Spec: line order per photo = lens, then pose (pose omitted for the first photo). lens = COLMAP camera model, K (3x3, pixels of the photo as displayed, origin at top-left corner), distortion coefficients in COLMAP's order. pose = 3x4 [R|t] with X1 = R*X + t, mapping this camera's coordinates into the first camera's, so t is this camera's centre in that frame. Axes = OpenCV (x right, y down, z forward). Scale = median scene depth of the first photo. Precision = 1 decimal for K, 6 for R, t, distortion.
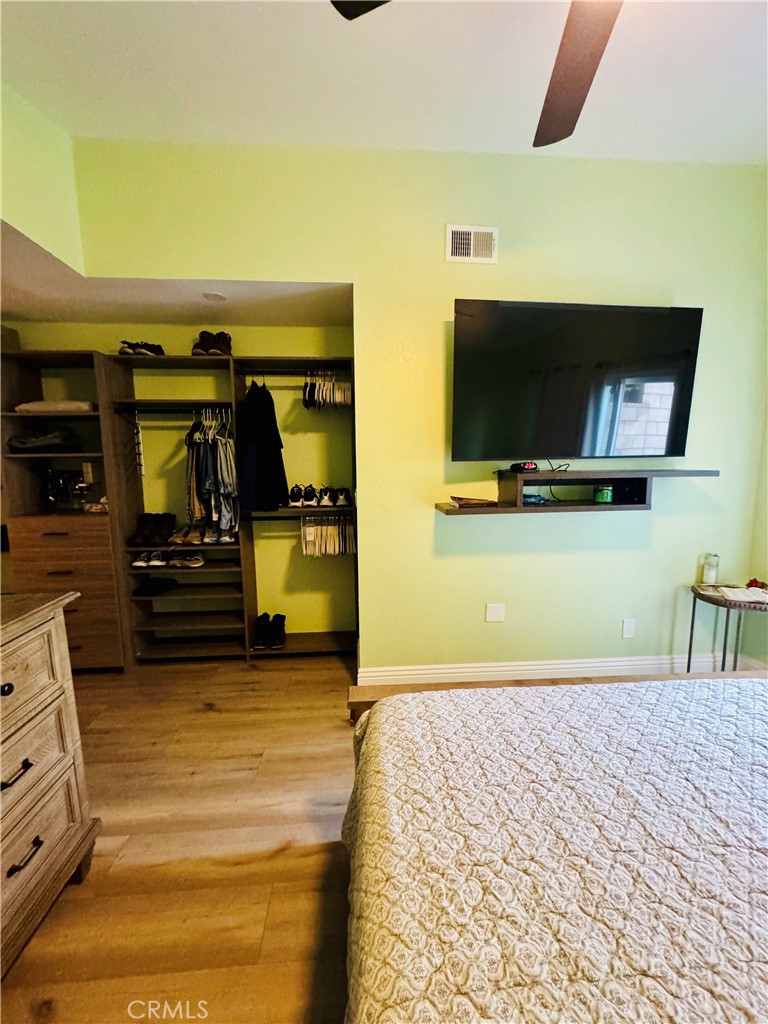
lens RADIAL K [[407.4, 0, 383.3], [0, 407.4, 509.4], [0, 0, 1]] dist [-0.009084, -0.000118]
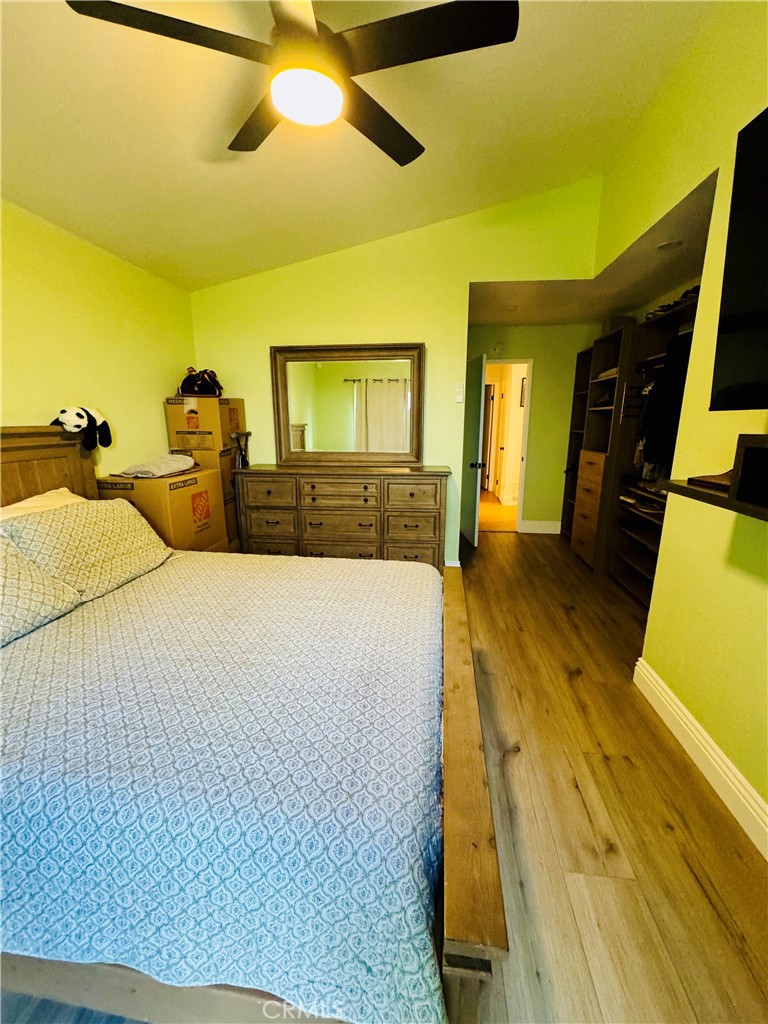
lens RADIAL K [[407.4, 0, 381.6], [0, 407.4, 510.5], [0, 0, 1]] dist [-0.009084, -0.000118]
pose [[-0.204033, 0.225513, -0.952636, 0.850155], [-0.119546, 0.960083, 0.252880, -0.062053], [0.971637, 0.165480, -0.168929, 0.594800]]
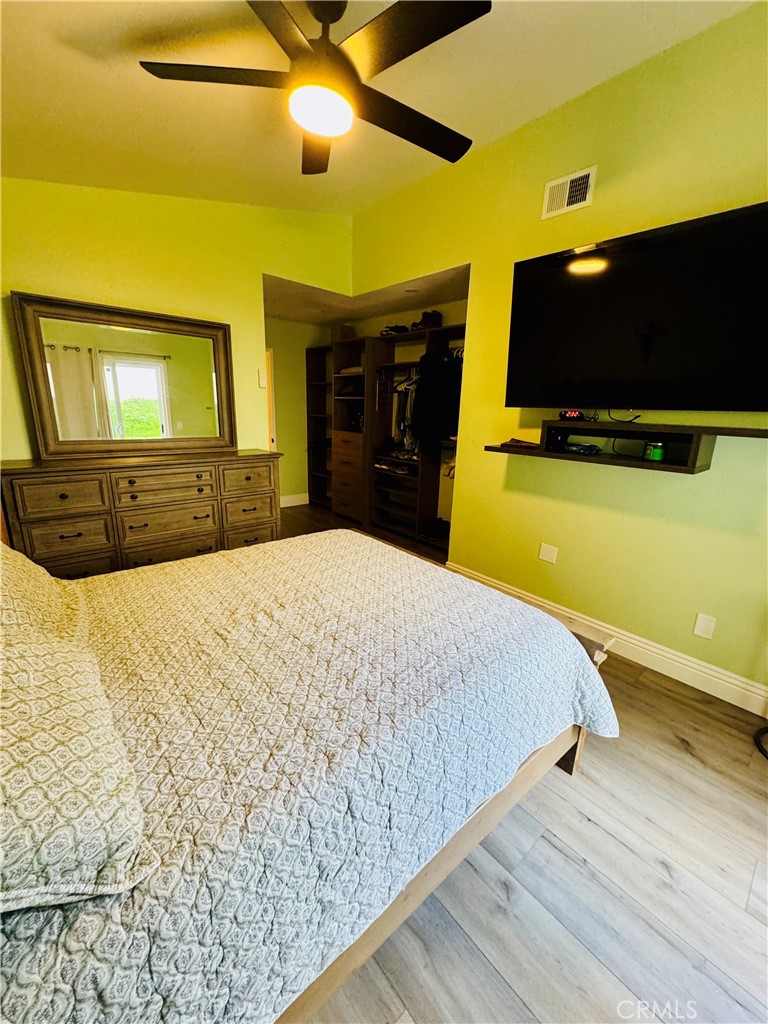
lens RADIAL K [[407.4, 0, 389.9], [0, 407.4, 510.9], [0, 0, 1]] dist [-0.009084, -0.000118]
pose [[0.602230, 0.226191, -0.765608, 0.881365], [-0.139669, 0.974083, 0.177918, 0.011965], [0.786010, -0.000215, 0.618214, 0.006902]]
